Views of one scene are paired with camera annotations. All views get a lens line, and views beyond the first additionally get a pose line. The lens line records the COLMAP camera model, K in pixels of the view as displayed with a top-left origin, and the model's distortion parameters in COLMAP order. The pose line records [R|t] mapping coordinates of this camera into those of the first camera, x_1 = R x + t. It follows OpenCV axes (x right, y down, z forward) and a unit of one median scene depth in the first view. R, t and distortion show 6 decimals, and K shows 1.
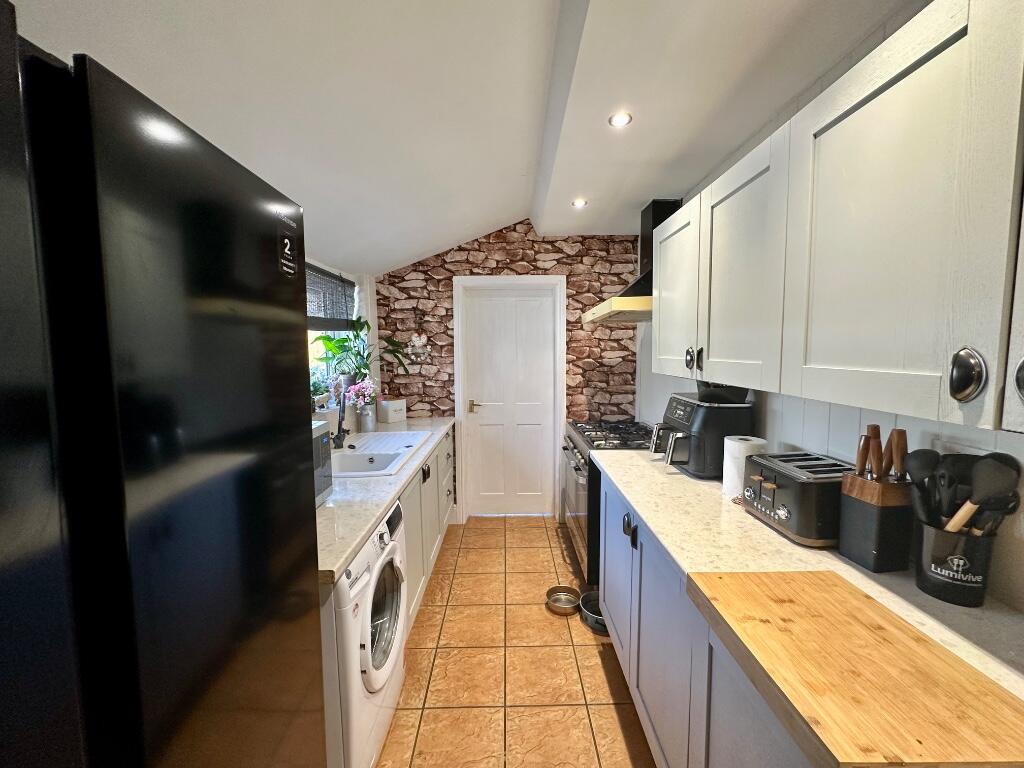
lens RADIAL K [[409.3, 0, 512.0], [0, 409.3, 384.0], [0, 0, 1]] dist [-0.002061, 0.000196]
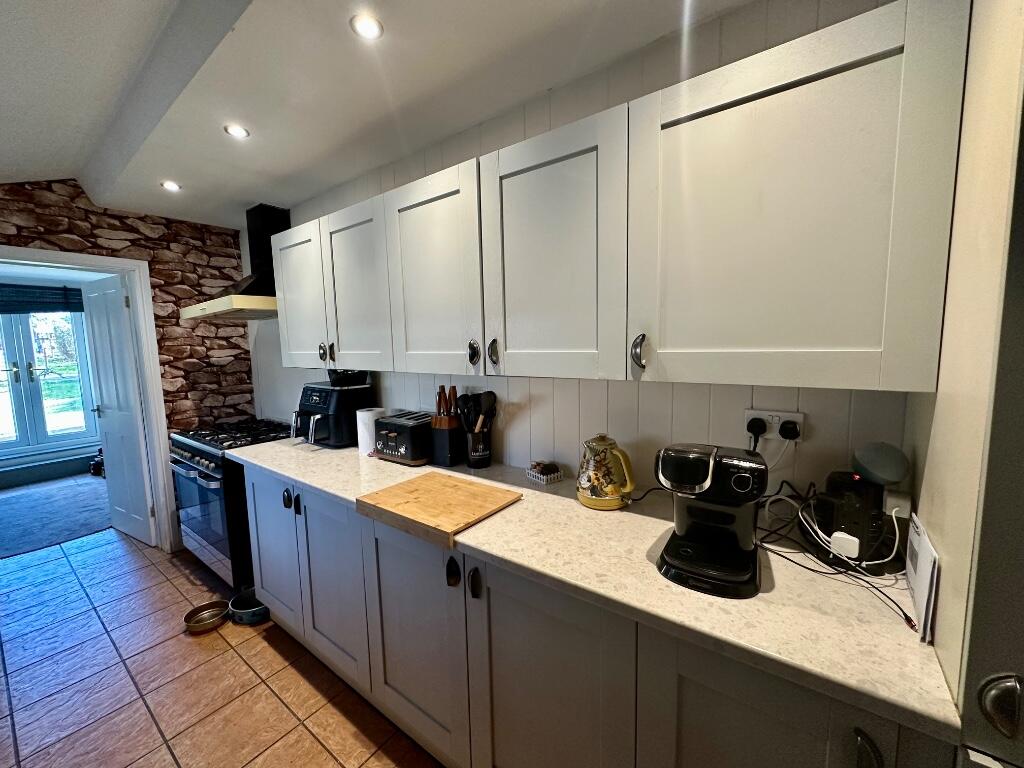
lens RADIAL K [[409.3, 0, 512.0], [0, 409.3, 384.0], [0, 0, 1]] dist [-0.002061, 0.000196]
pose [[0.606152, -0.090350, 0.790200, -0.177090], [0.087402, 0.995076, 0.046730, 0.022590], [-0.790532, 0.040739, 0.611064, -0.171961]]
